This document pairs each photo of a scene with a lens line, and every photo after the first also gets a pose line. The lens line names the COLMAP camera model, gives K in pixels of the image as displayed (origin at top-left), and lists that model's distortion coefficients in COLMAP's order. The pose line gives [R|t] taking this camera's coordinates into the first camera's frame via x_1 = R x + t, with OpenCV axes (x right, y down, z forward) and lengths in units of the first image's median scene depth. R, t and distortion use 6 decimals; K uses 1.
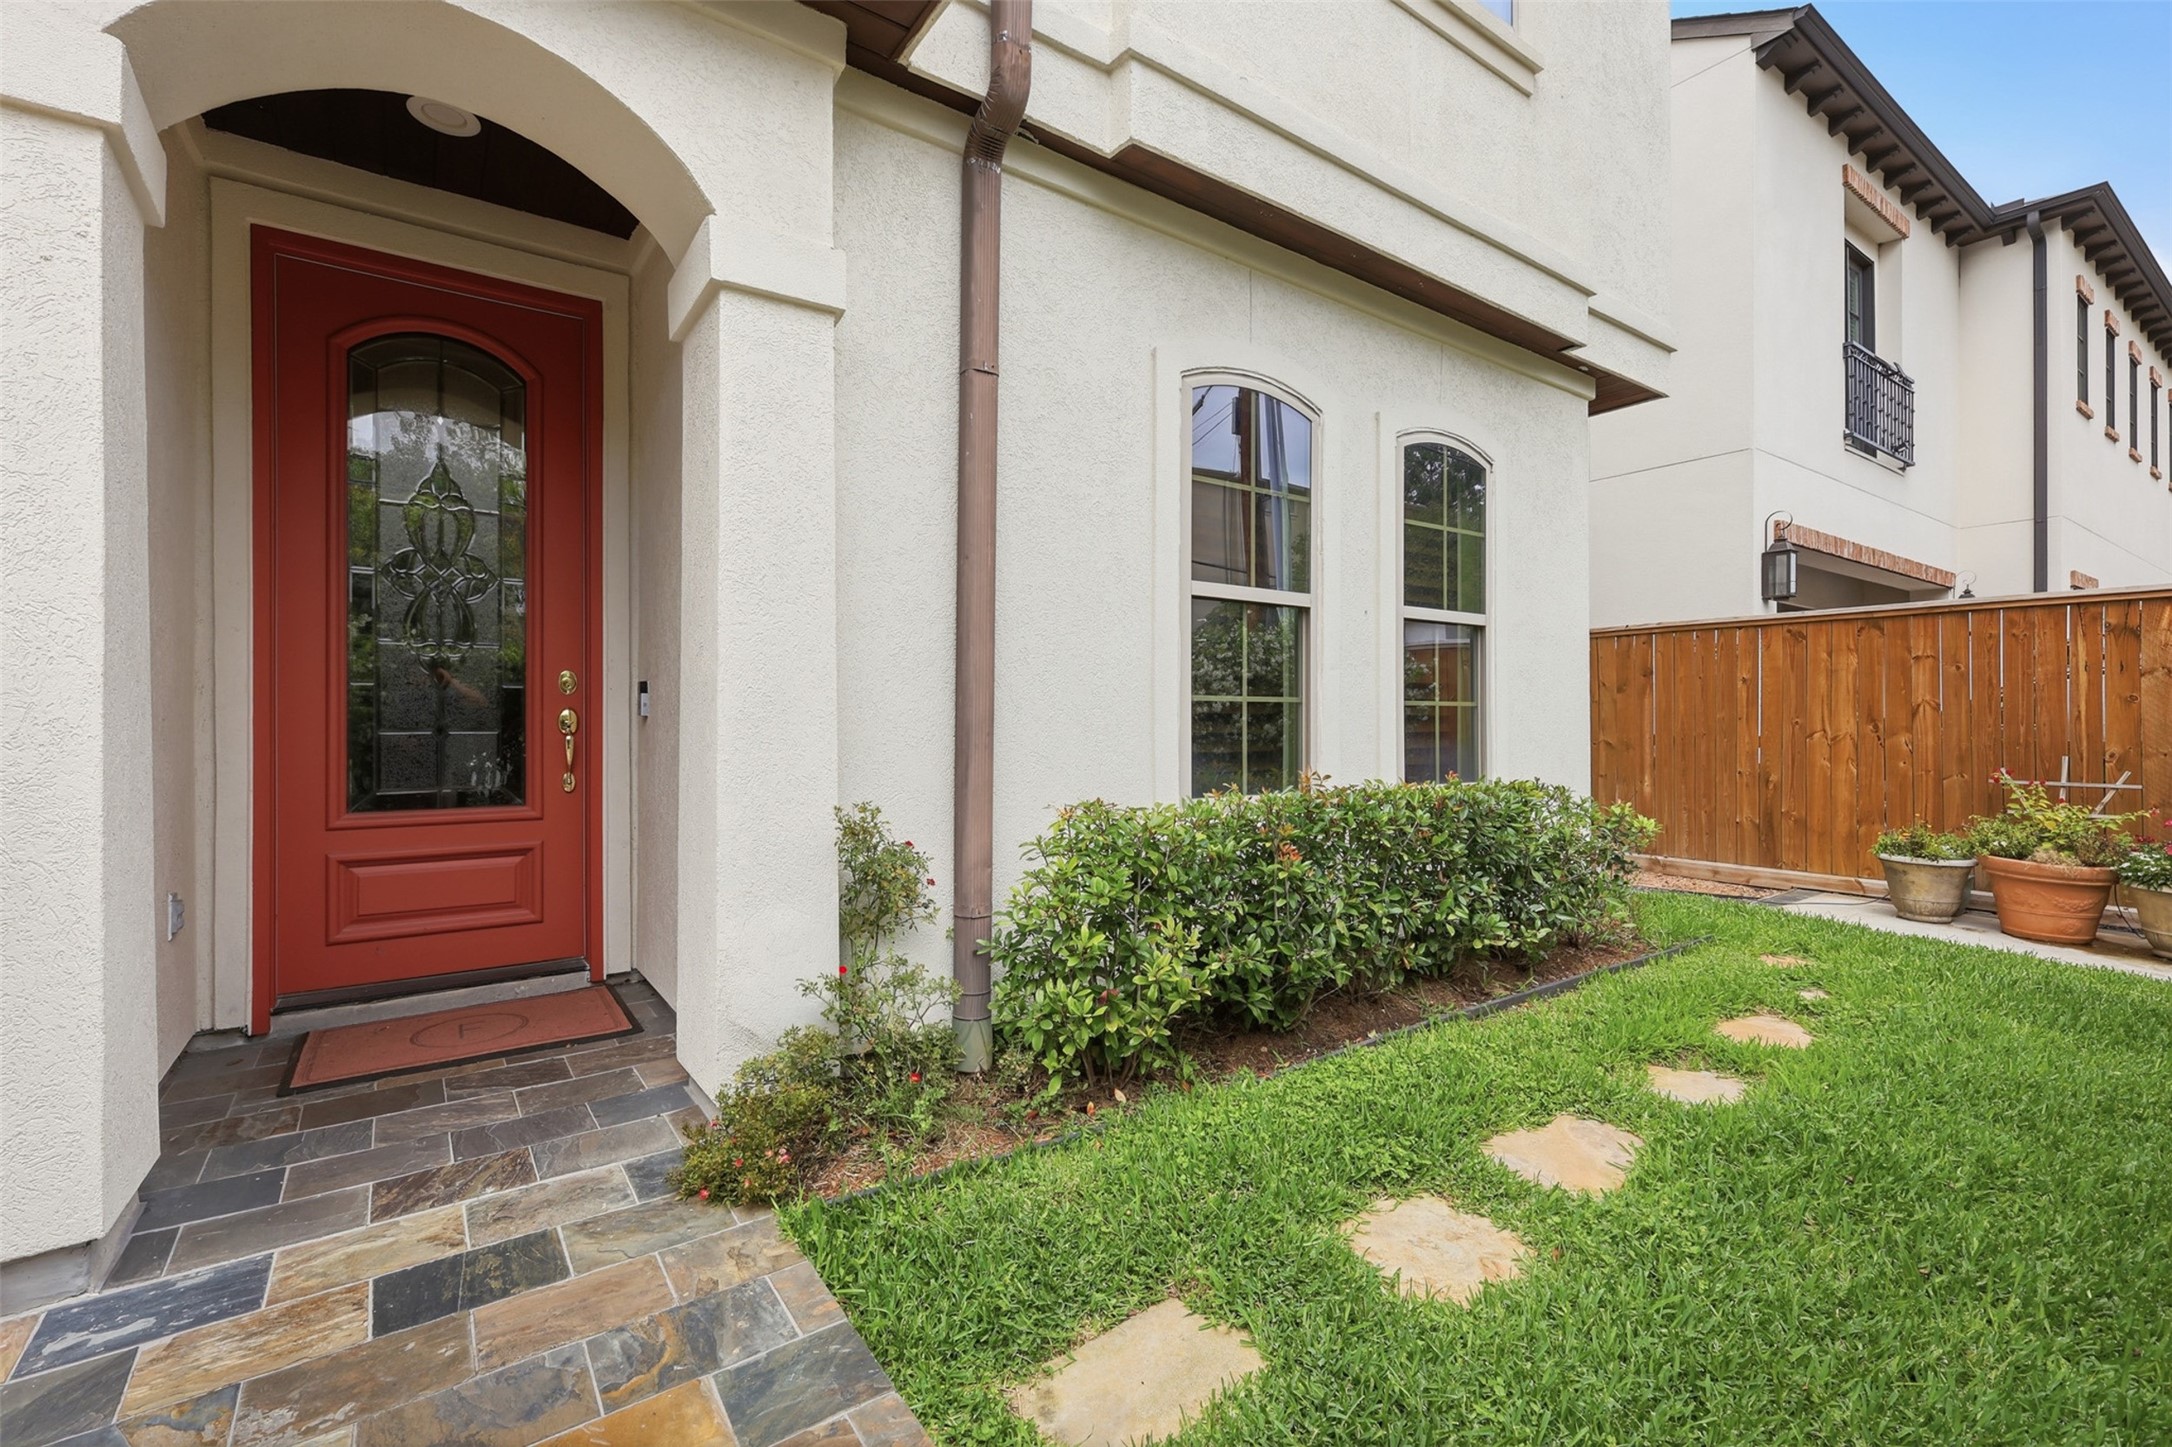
lens RADIAL K [[951.2, 0, 1079.8], [0, 951.2, 723.0], [0, 0, 1]] dist [-0.000189, -0.000005]
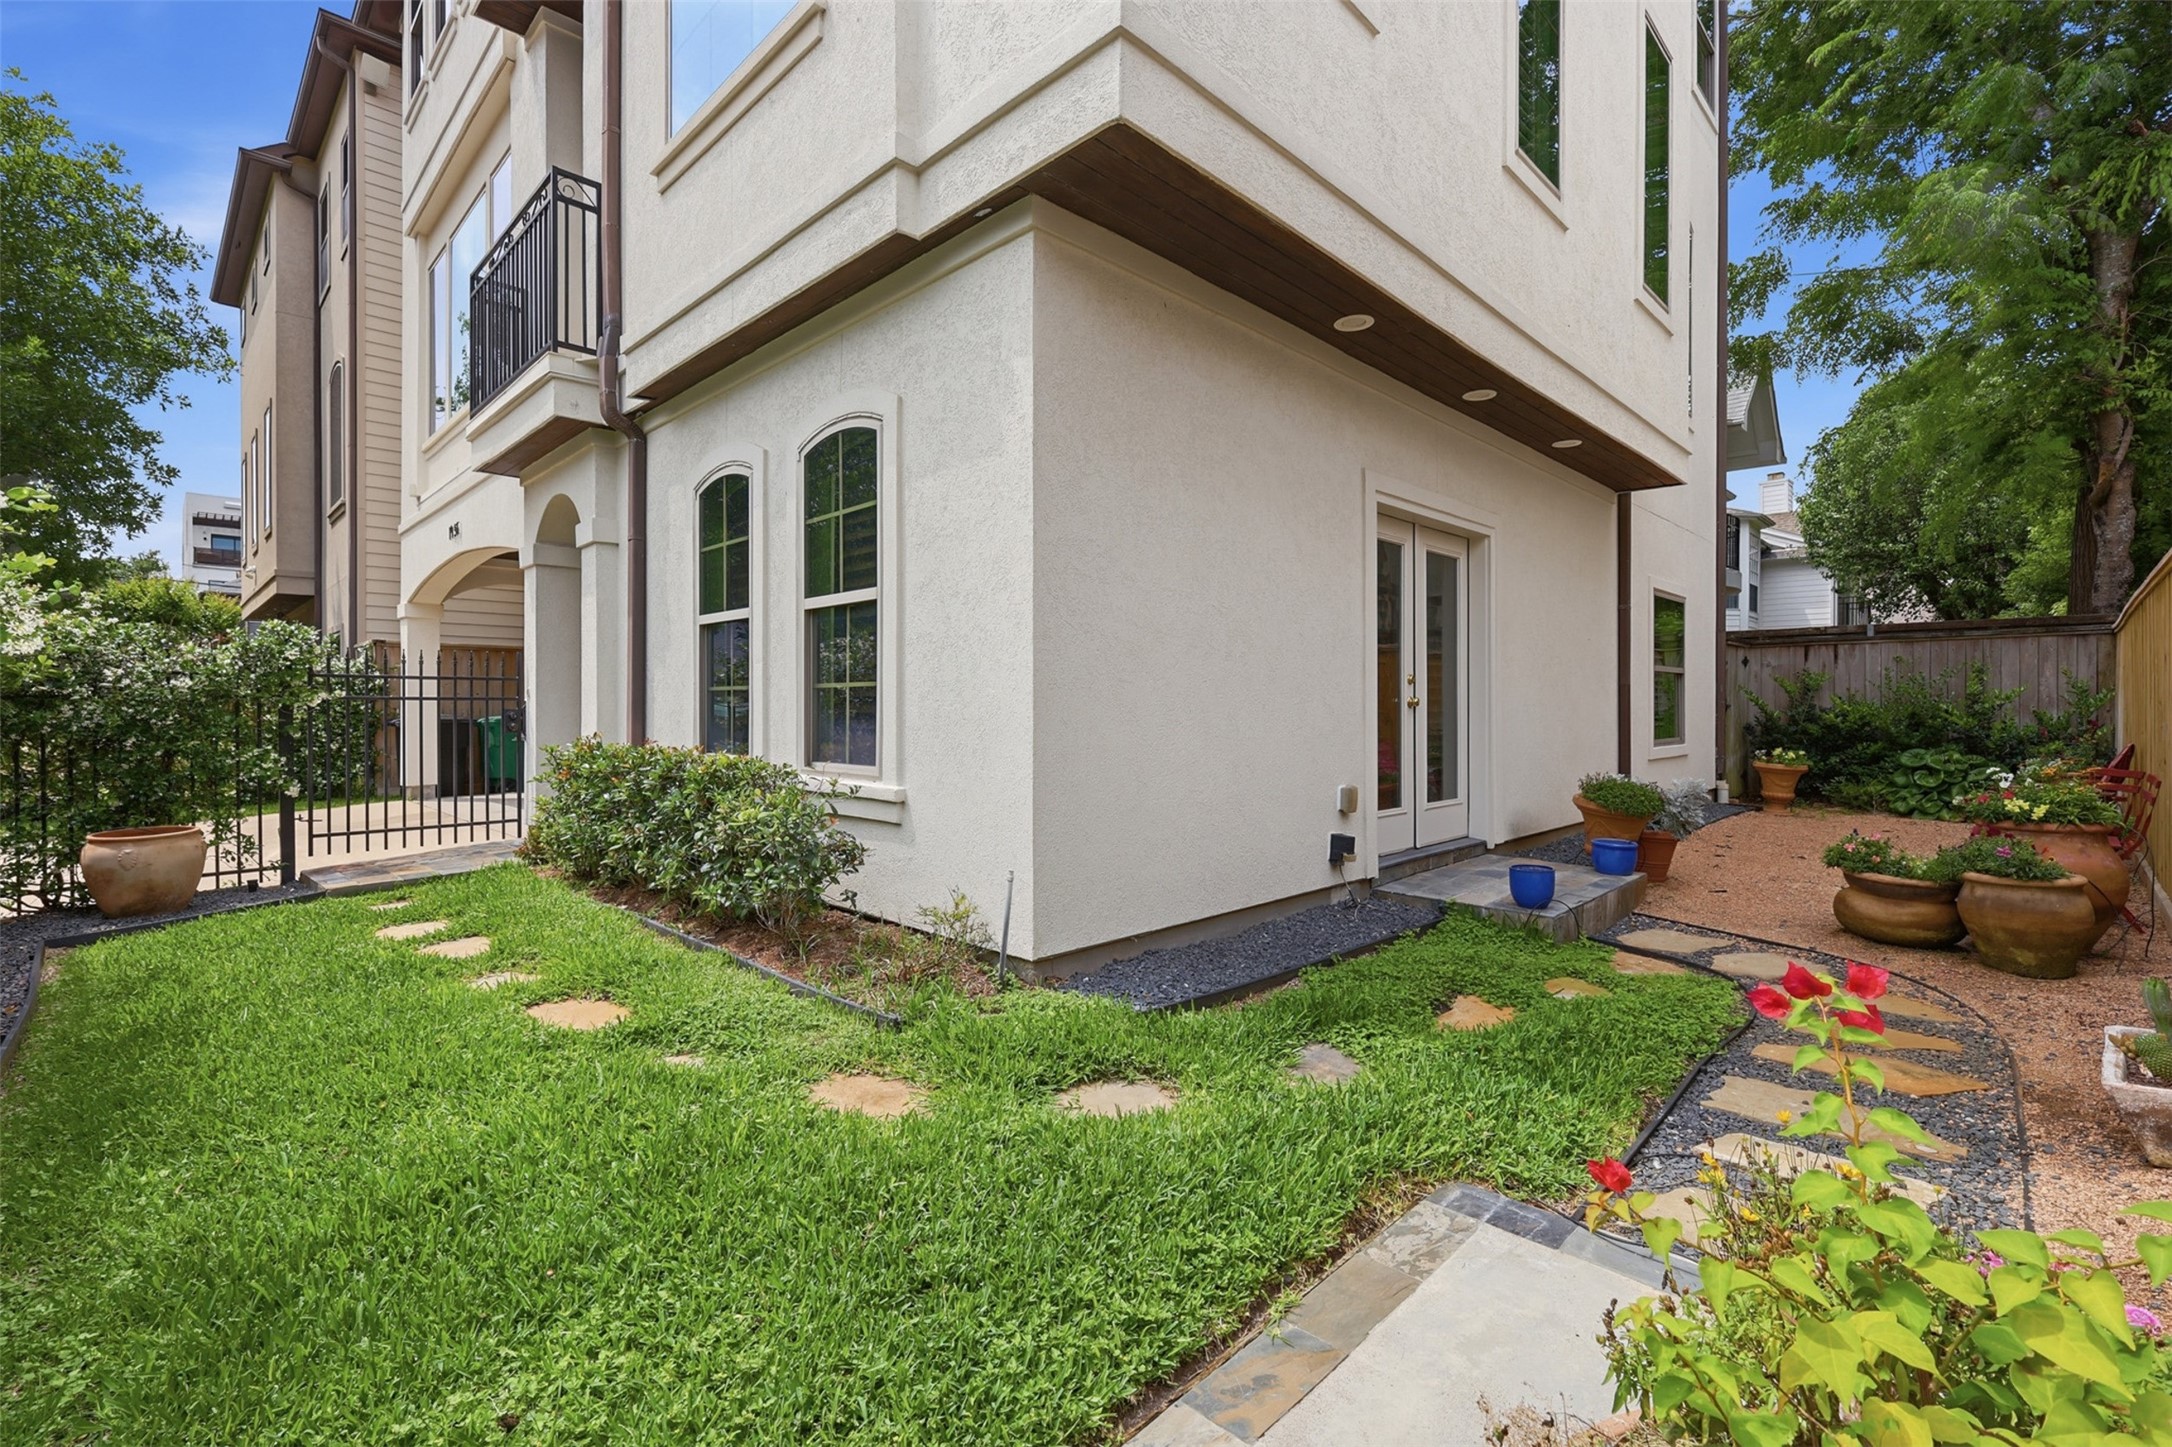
lens RADIAL K [[951.2, 0, 1080.4], [0, 951.2, 716.6], [0, 0, 1]] dist [-0.000189, -0.000005]
pose [[0.164629, 0.019639, -0.986160, 1.435151], [0.009581, 0.999723, 0.021509, -0.005293], [0.986309, -0.012990, 0.164395, 1.078760]]
